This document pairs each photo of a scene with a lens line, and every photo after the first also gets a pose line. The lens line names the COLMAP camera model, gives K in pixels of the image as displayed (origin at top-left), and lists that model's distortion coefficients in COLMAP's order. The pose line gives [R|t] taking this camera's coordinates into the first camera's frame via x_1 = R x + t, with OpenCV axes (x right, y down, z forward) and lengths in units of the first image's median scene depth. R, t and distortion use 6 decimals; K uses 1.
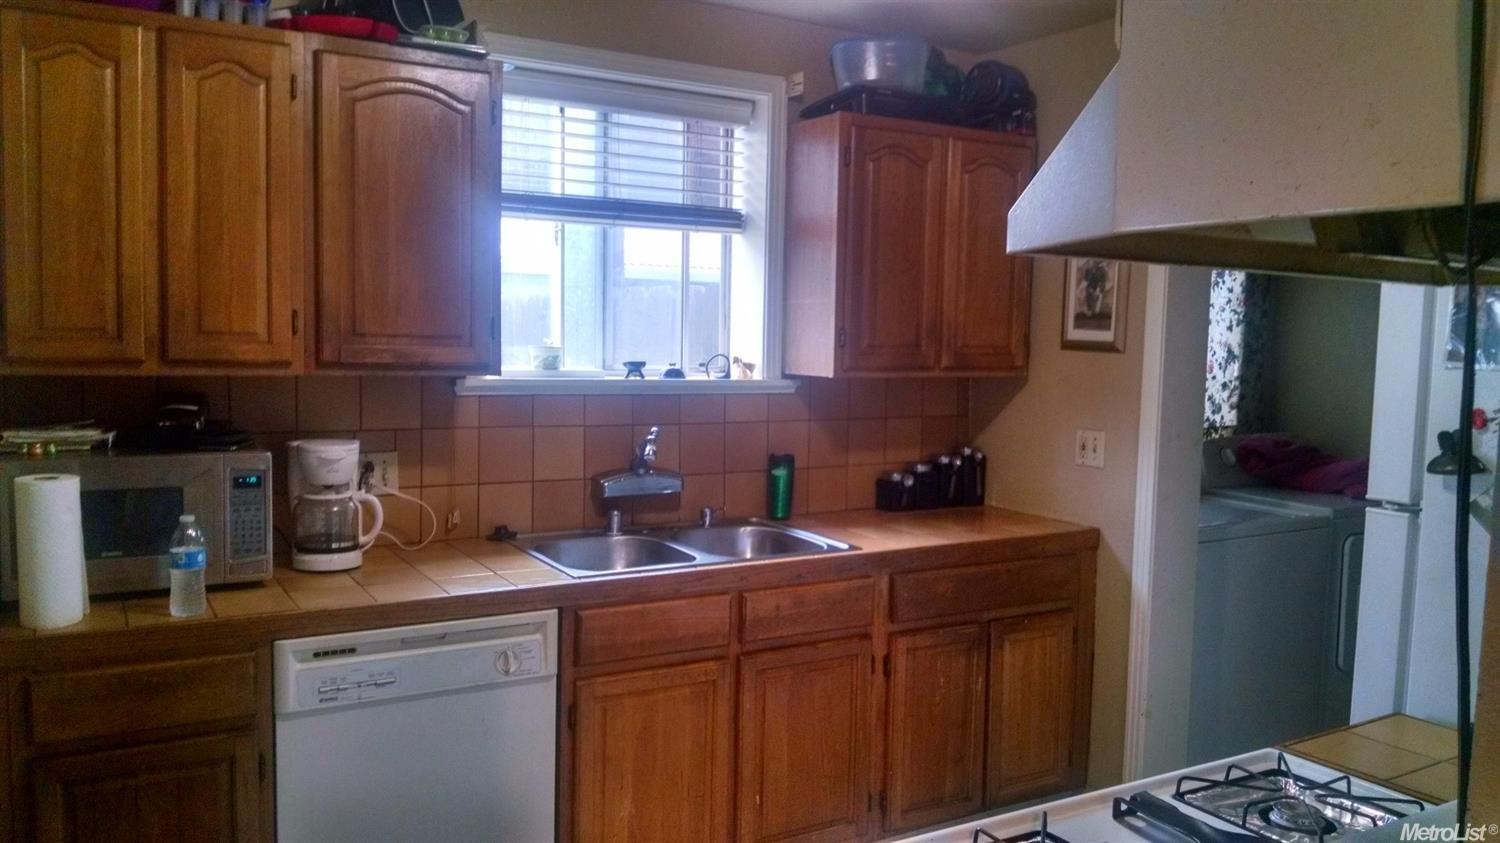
lens RADIAL K [[1136.3, 0, 747.1], [0, 1136.3, 425.6], [0, 0, 1]] dist [0.025750, -0.050879]
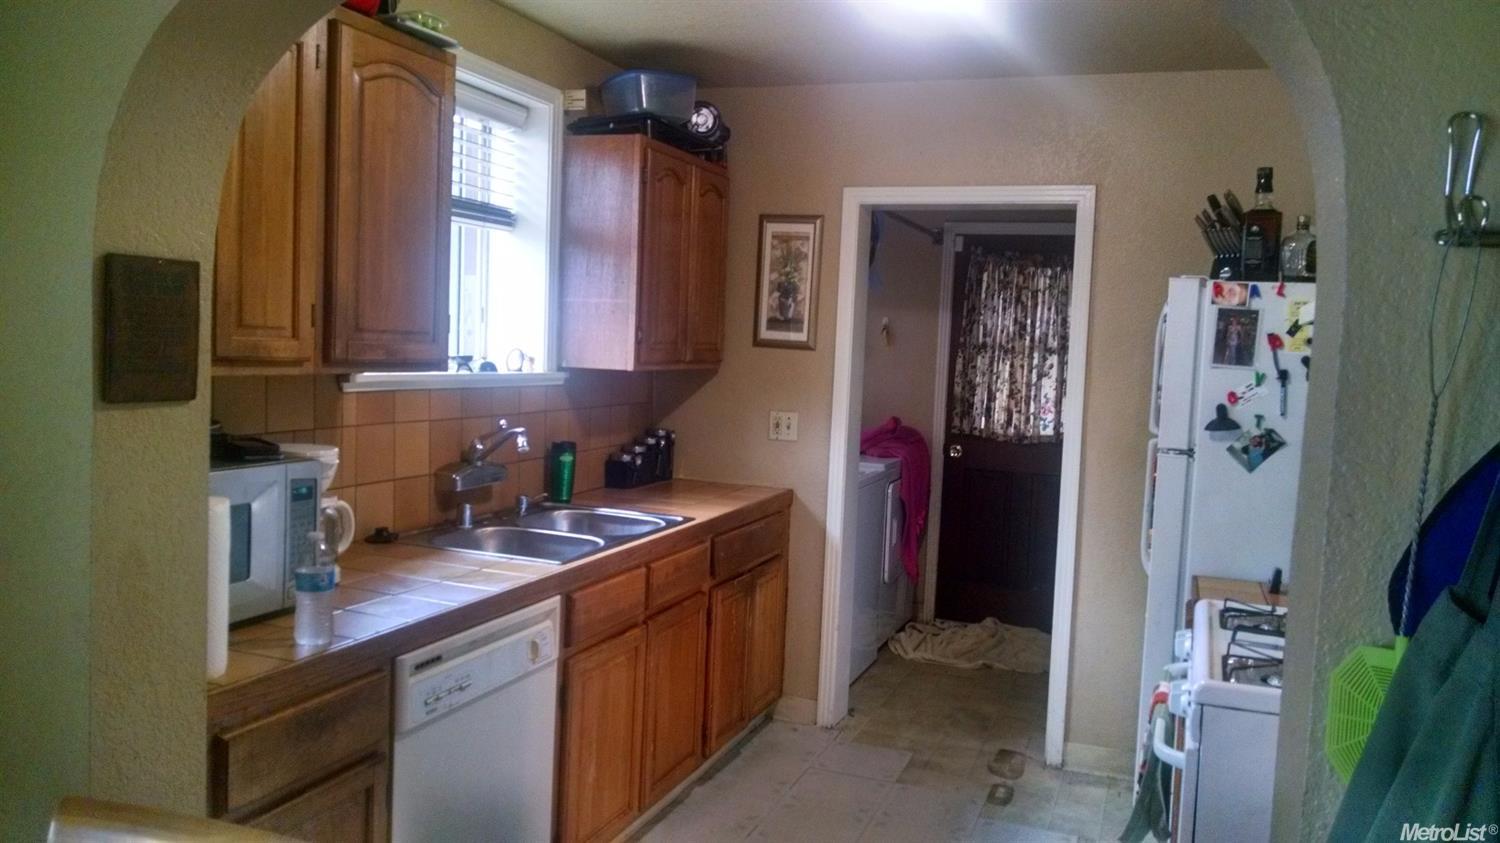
lens RADIAL K [[1136.3, 0, 755.4], [0, 1136.3, 415.9], [0, 0, 1]] dist [0.025750, -0.050879]
pose [[0.773347, -0.028973, 0.633320, -0.527698], [0.023446, 0.999579, 0.017098, -0.013690], [-0.633549, 0.001626, 0.773701, 0.054565]]
